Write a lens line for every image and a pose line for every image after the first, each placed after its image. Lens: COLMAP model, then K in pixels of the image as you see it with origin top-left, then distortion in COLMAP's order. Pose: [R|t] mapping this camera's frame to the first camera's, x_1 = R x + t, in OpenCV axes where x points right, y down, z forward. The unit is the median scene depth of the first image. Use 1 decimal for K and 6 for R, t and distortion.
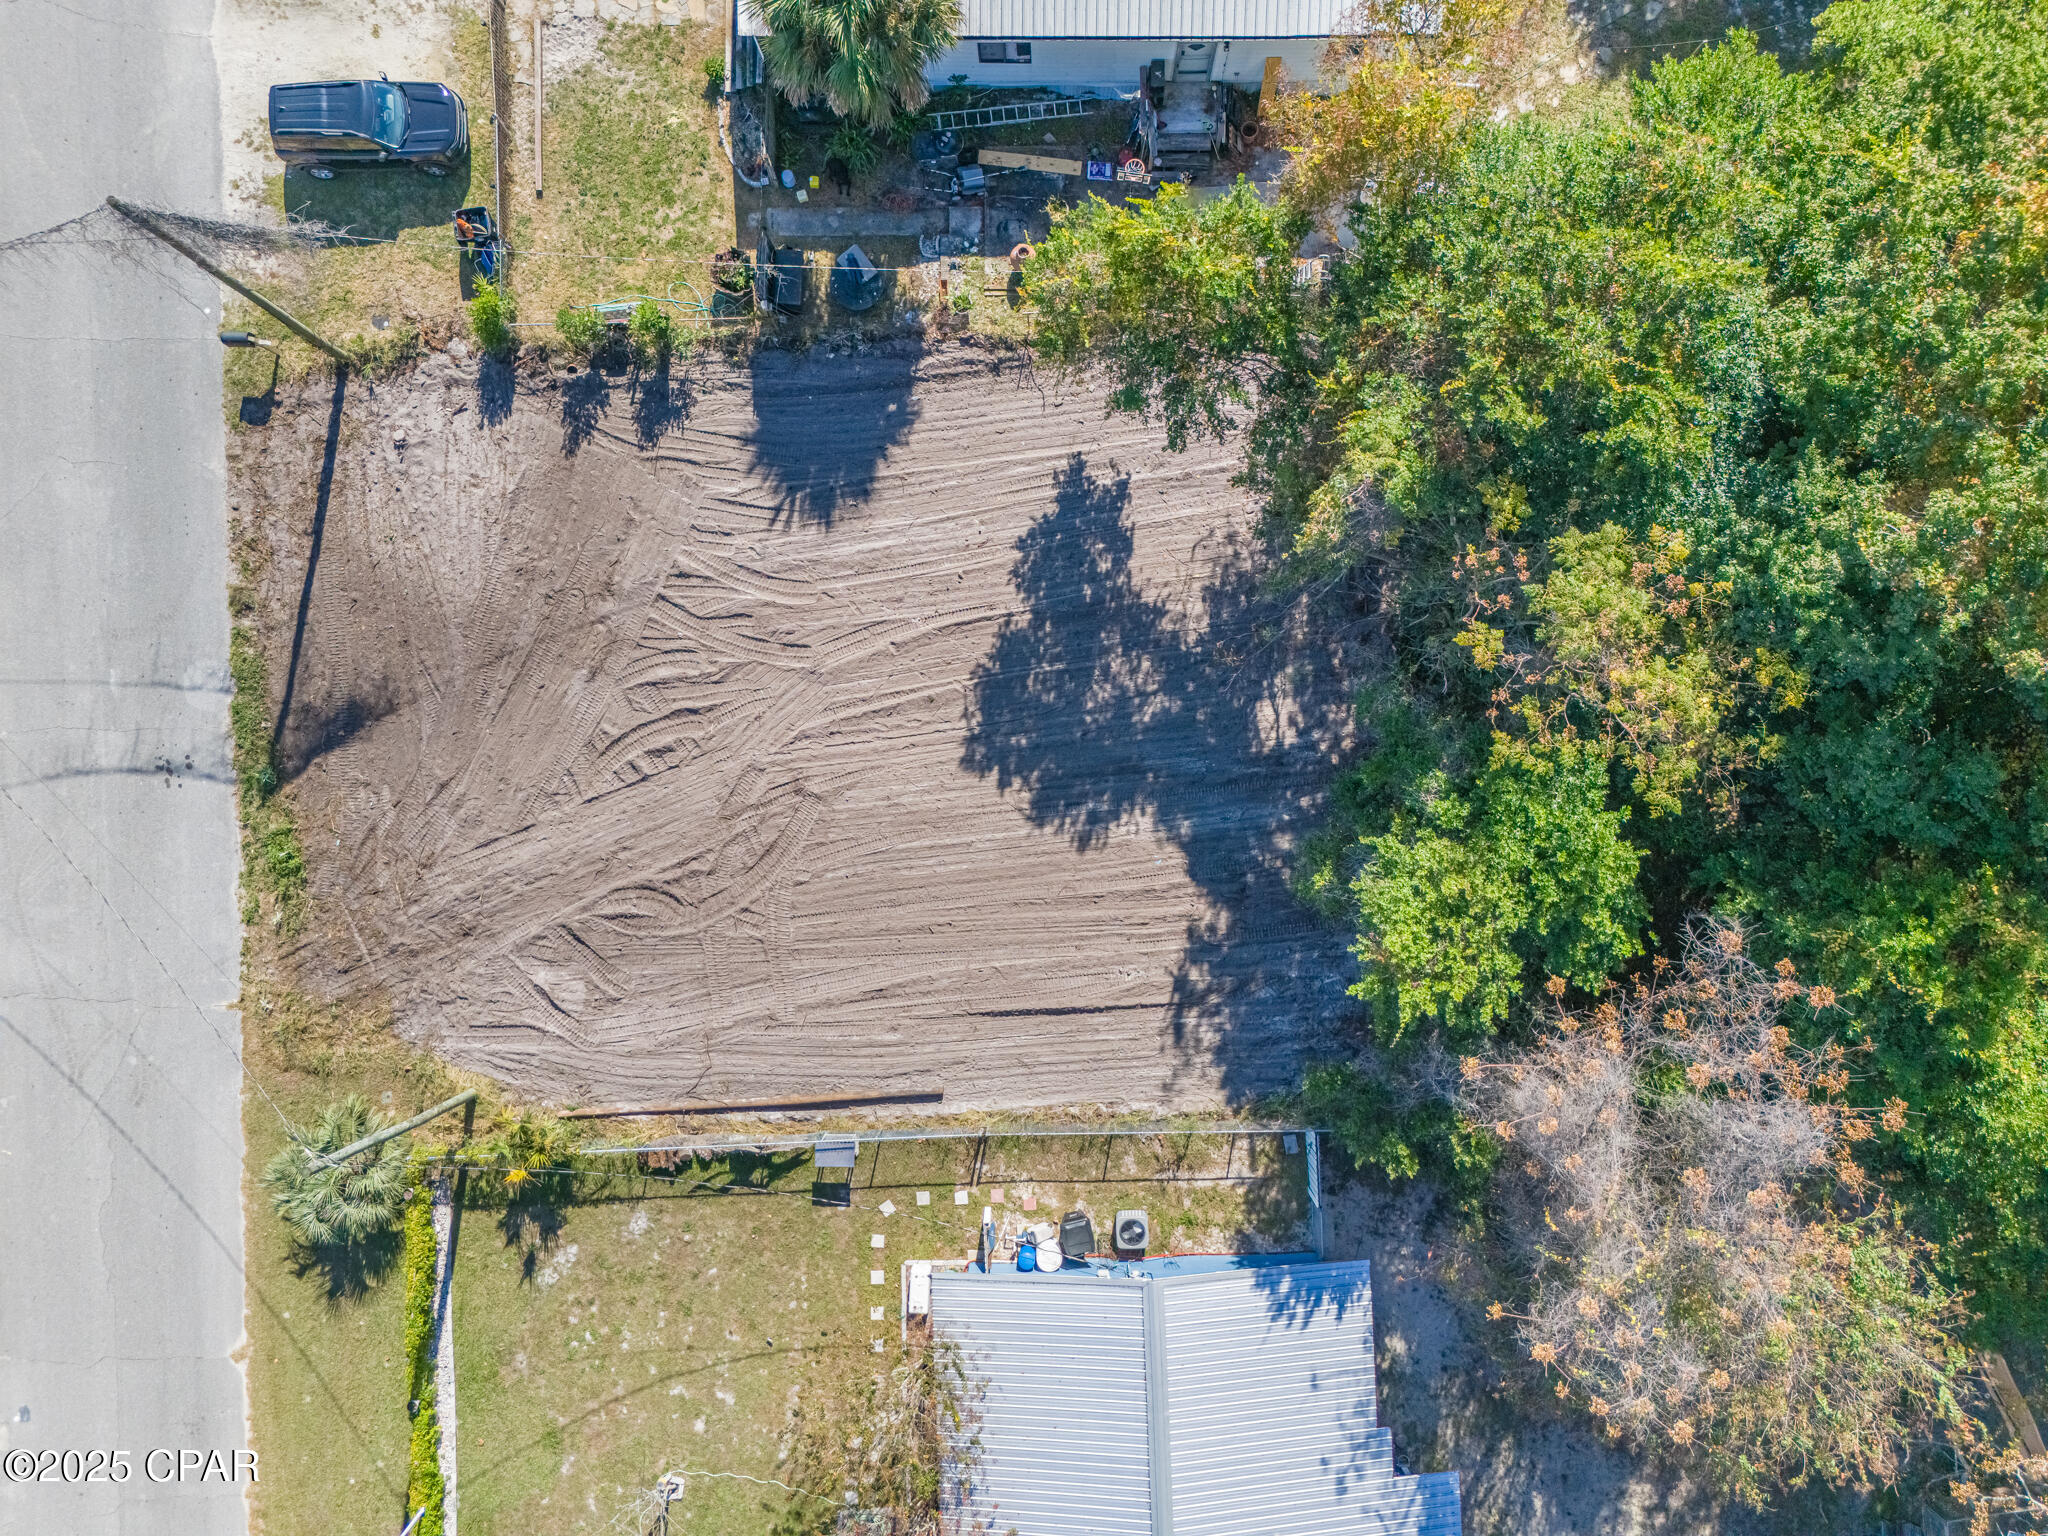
lens RADIAL K [[1505.1, 0, 1016.2], [0, 1505.1, 752.3], [0, 0, 1]] dist [0.061129, -0.045559]
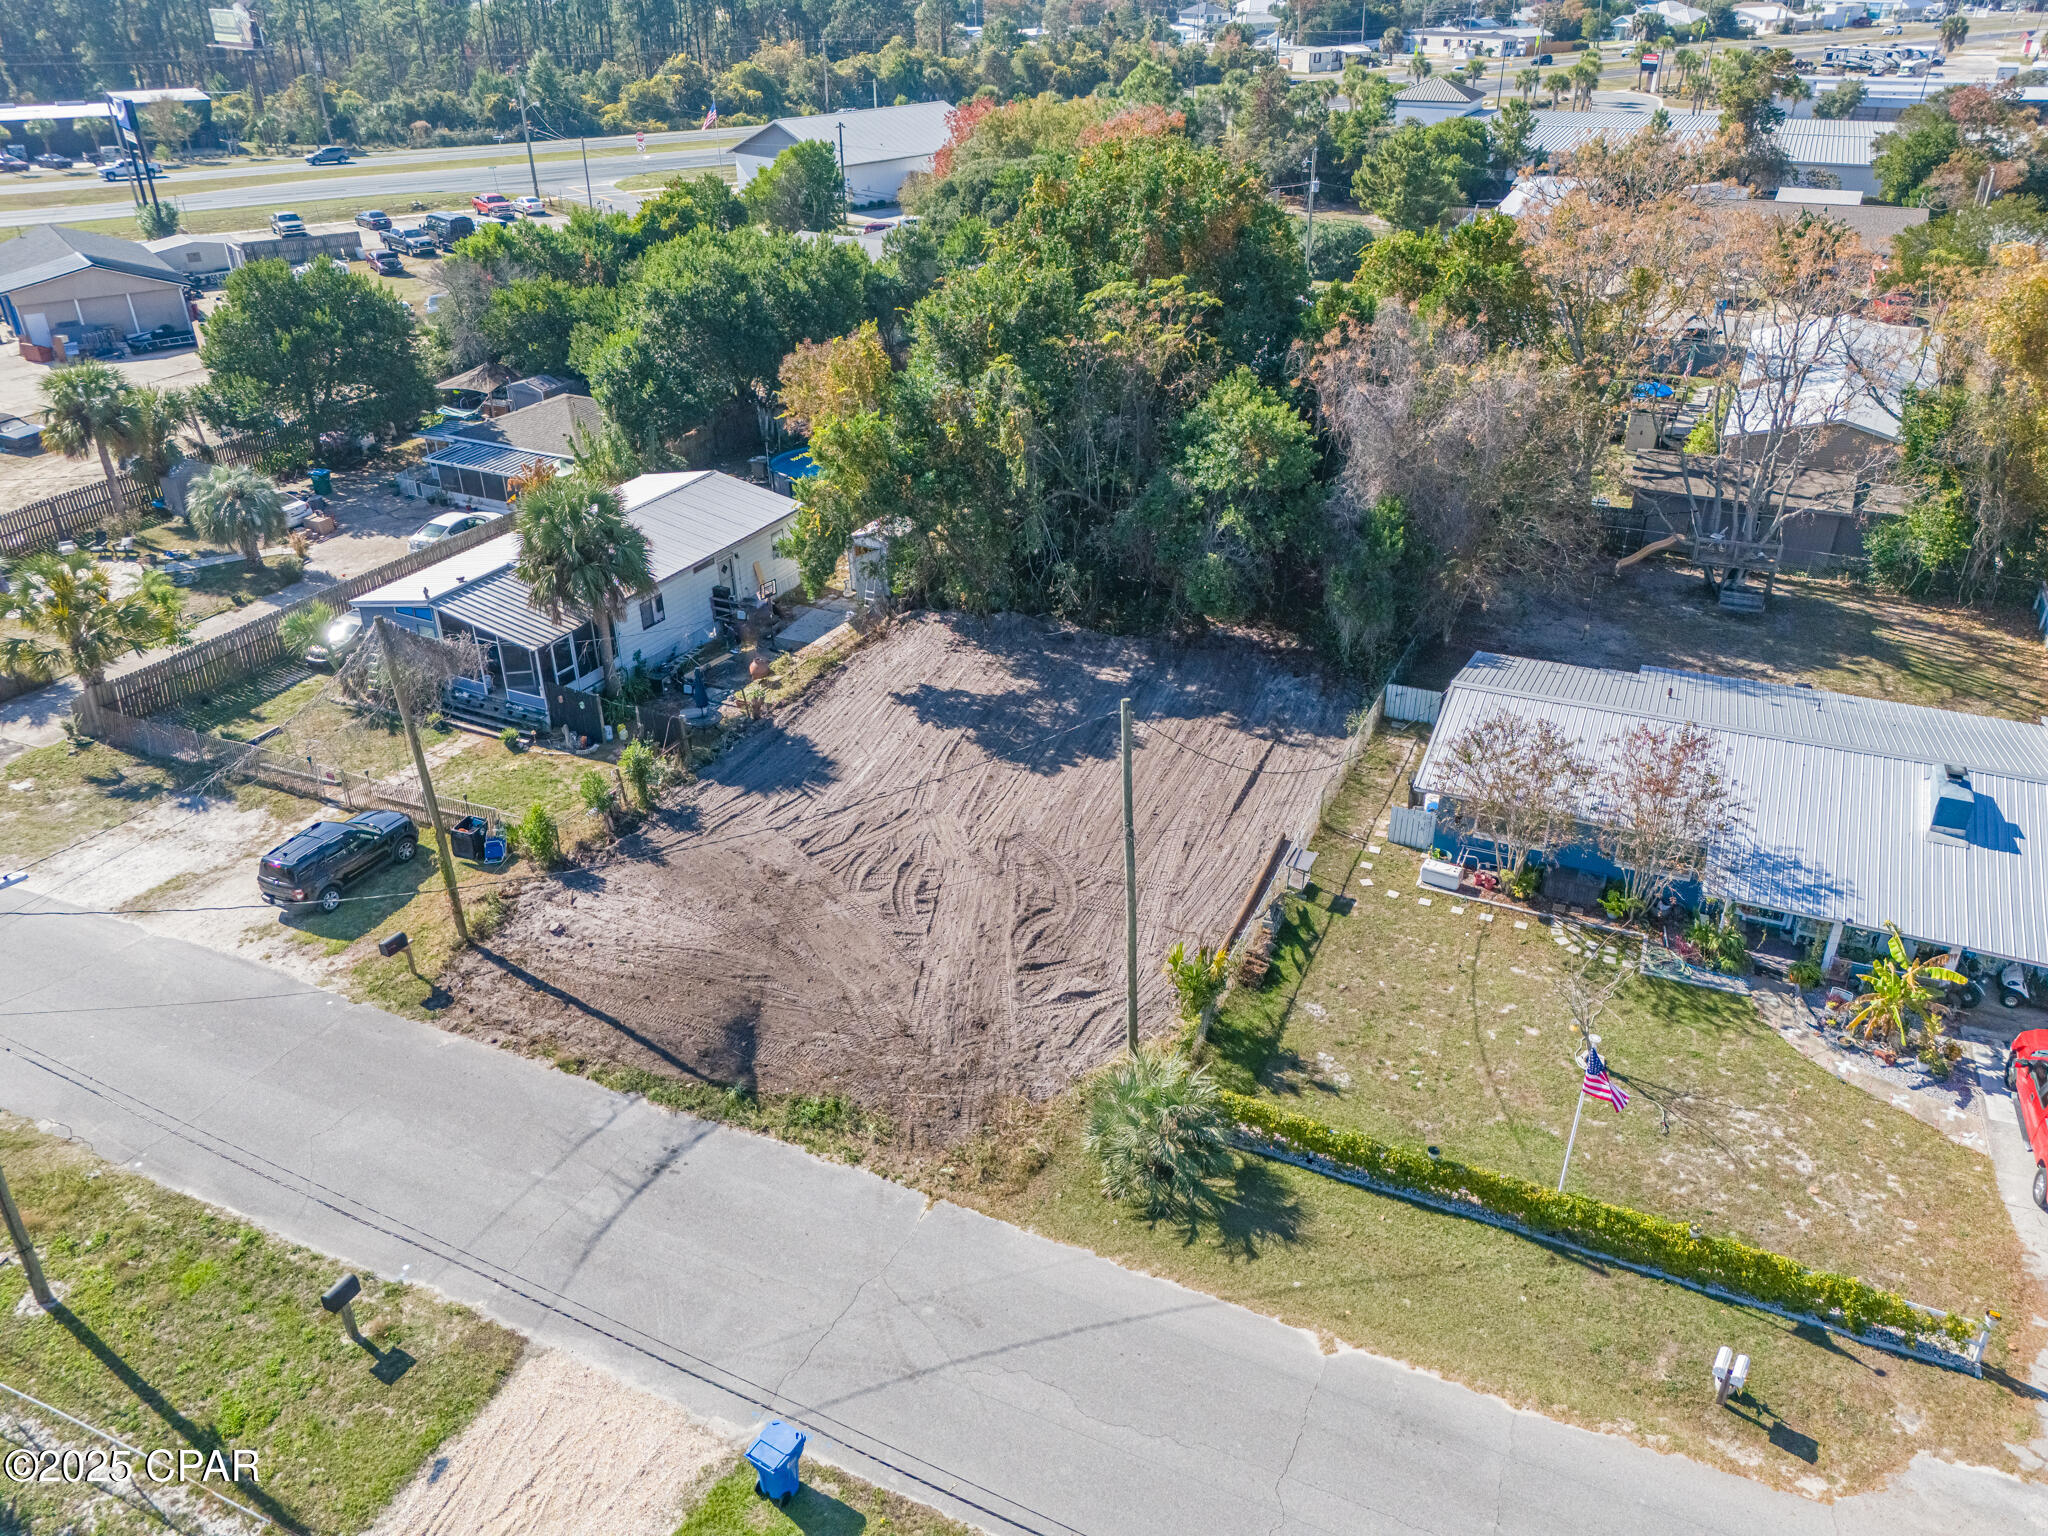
lens RADIAL K [[1505.1, 0, 1028.0], [0, 1505.1, 773.4], [0, 0, 1]] dist [0.061129, -0.045559]
pose [[0.445817, -0.421606, 0.789617, -1.068002], [0.895102, 0.203810, -0.396552, 0.508002], [0.006257, 0.883578, 0.468242, 0.389665]]
